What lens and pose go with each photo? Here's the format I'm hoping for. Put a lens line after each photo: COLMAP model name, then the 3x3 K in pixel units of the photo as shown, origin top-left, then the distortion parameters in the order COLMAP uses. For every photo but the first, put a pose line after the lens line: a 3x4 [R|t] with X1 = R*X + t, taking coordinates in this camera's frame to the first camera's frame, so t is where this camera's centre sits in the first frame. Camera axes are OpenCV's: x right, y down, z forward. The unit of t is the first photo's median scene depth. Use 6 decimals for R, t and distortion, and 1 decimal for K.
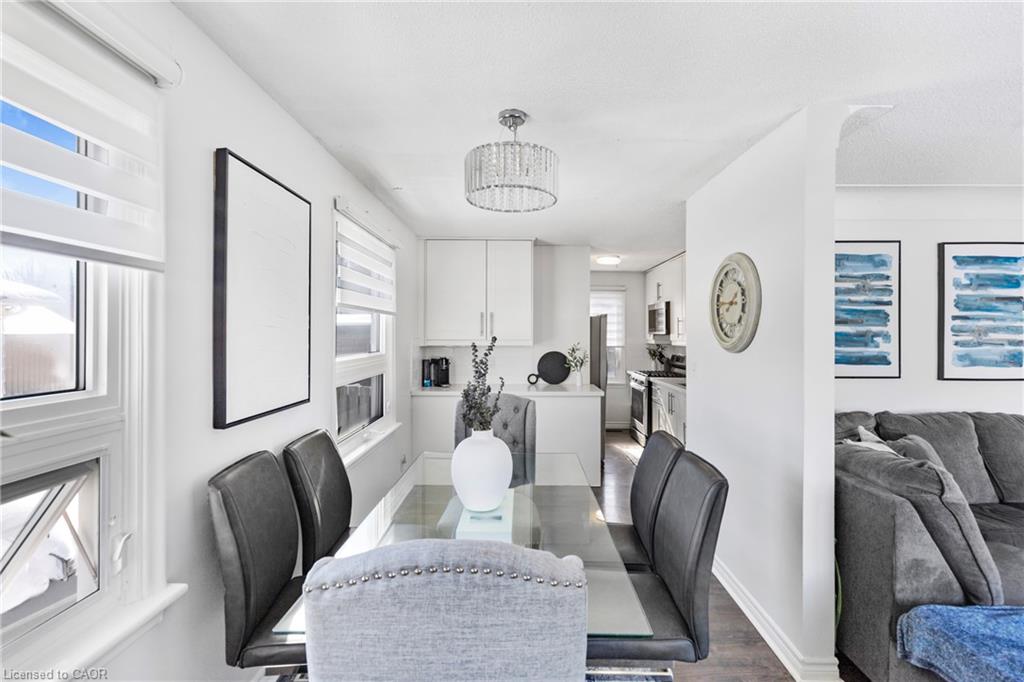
lens RADIAL K [[466.0, 0, 519.3], [0, 466.0, 327.2], [0, 0, 1]] dist [0.006145, -0.000087]
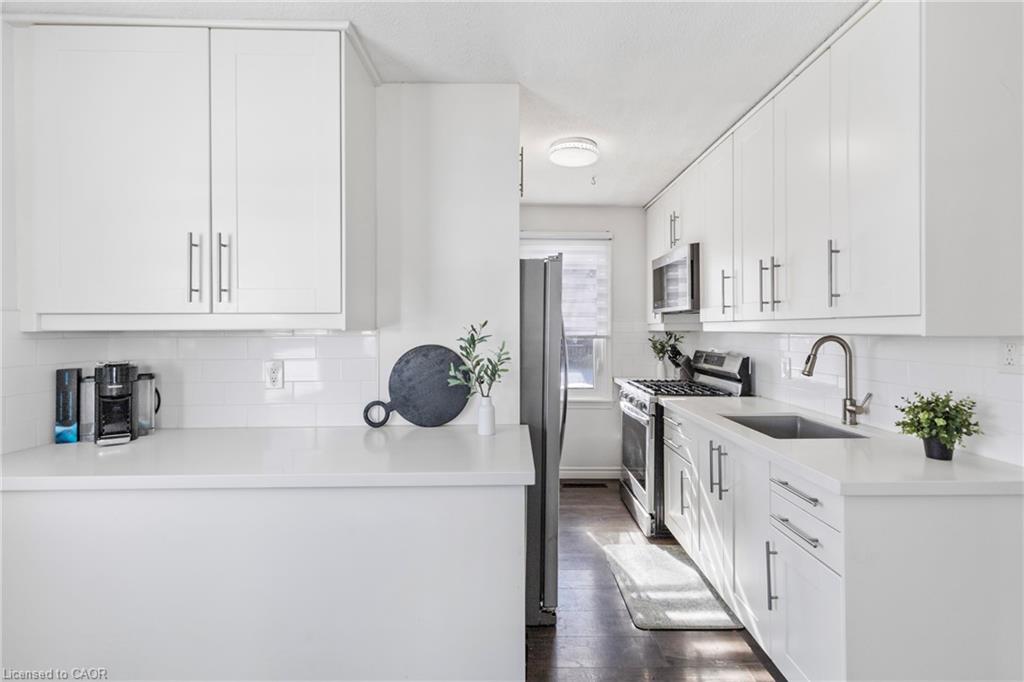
lens RADIAL K [[466.0, 0, 519.3], [0, 466.0, 327.2], [0, 0, 1]] dist [0.006145, -0.000087]
pose [[0.999834, -0.005465, 0.017360, 0.122519], [0.005293, 0.999937, 0.009913, 0.028157], [-0.017413, -0.009819, 0.999800, 0.505265]]
